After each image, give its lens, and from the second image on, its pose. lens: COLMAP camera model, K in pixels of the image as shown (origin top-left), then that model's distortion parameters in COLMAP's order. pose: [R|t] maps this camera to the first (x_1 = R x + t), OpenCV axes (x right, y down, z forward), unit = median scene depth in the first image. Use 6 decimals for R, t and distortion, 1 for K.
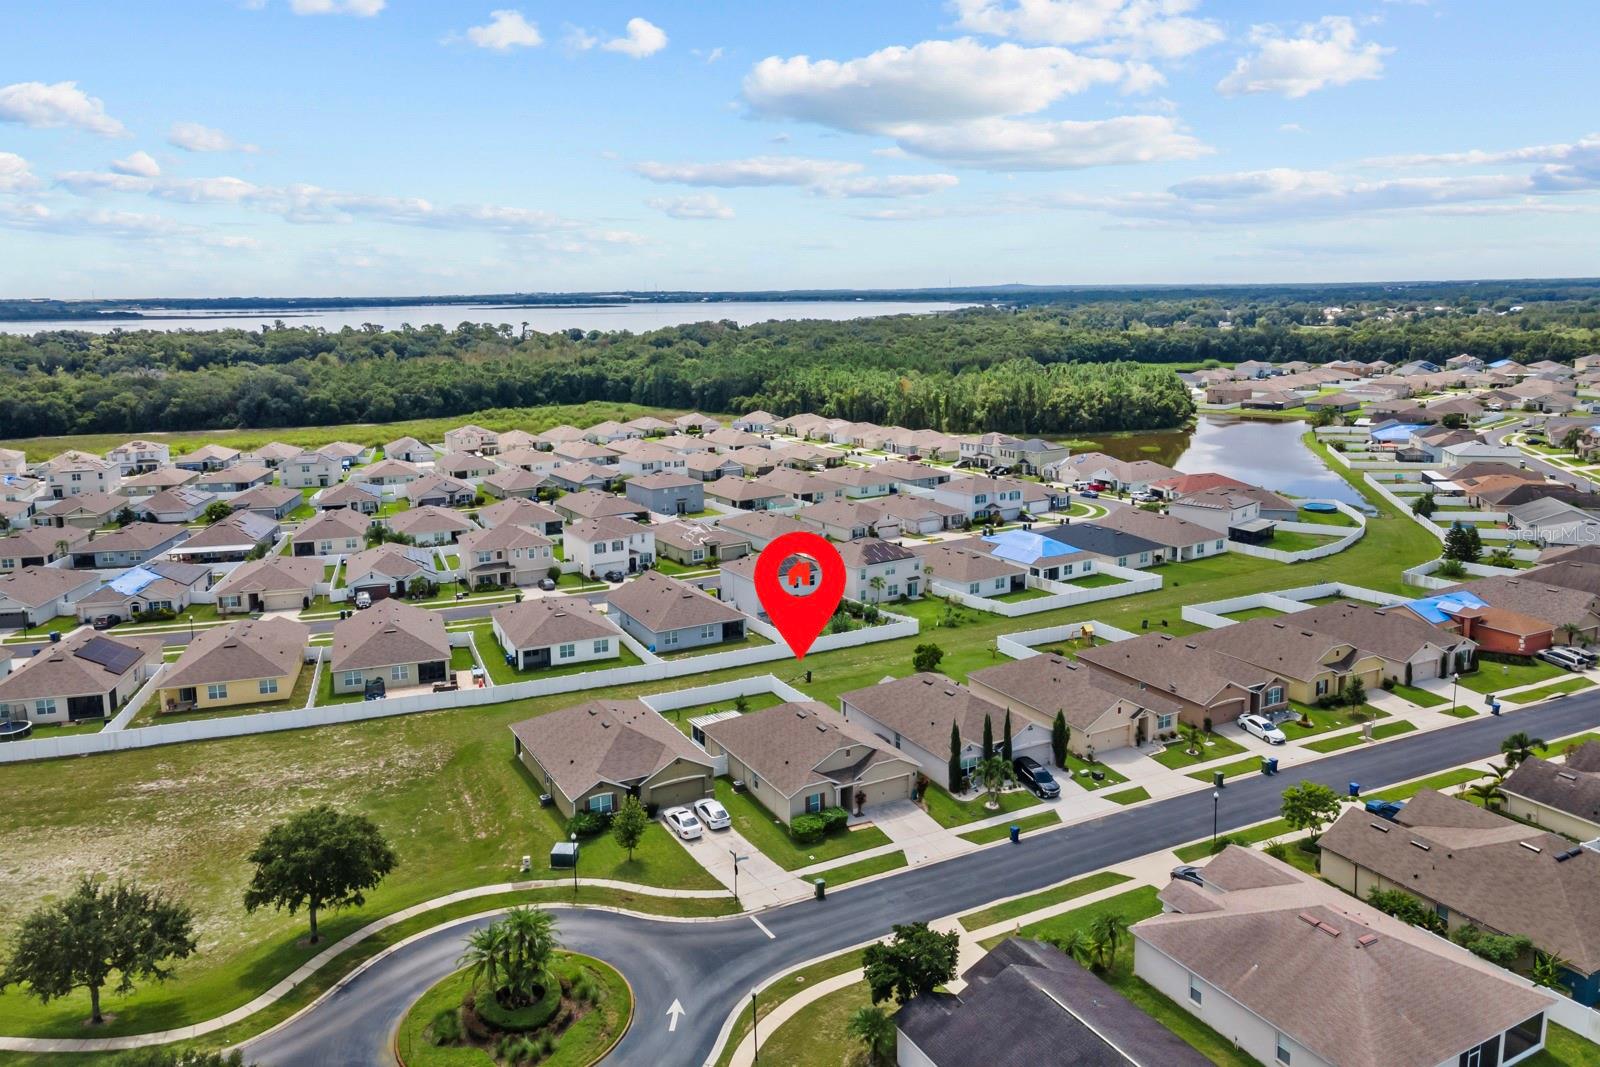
lens RADIAL K [[1164.9, 0, 743.4], [0, 1164.9, 533.8], [0, 0, 1]] dist [0.043718, 0.000079]
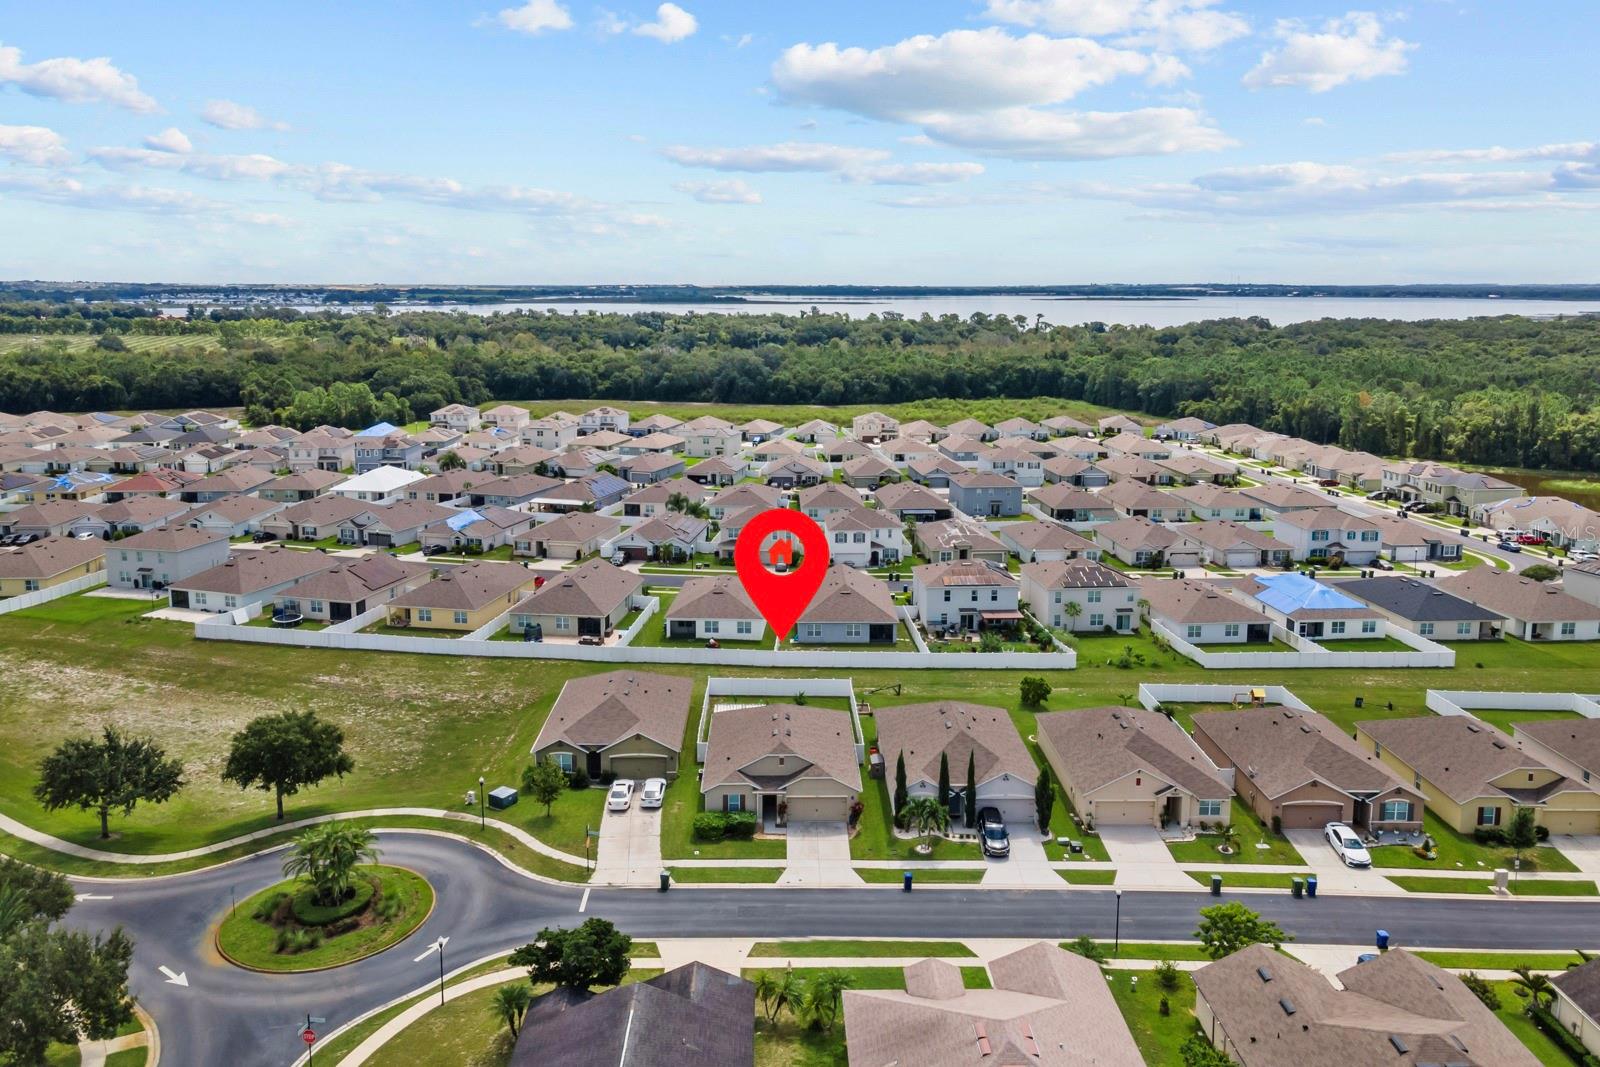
lens RADIAL K [[1164.9, 0, 743.4], [0, 1164.9, 533.8], [0, 0, 1]] dist [0.043718, 0.000079]
pose [[0.890689, 0.114335, -0.440000, 0.269442], [-0.110851, 0.993265, 0.033707, -0.017409], [0.440890, 0.018752, 0.897365, 0.061426]]
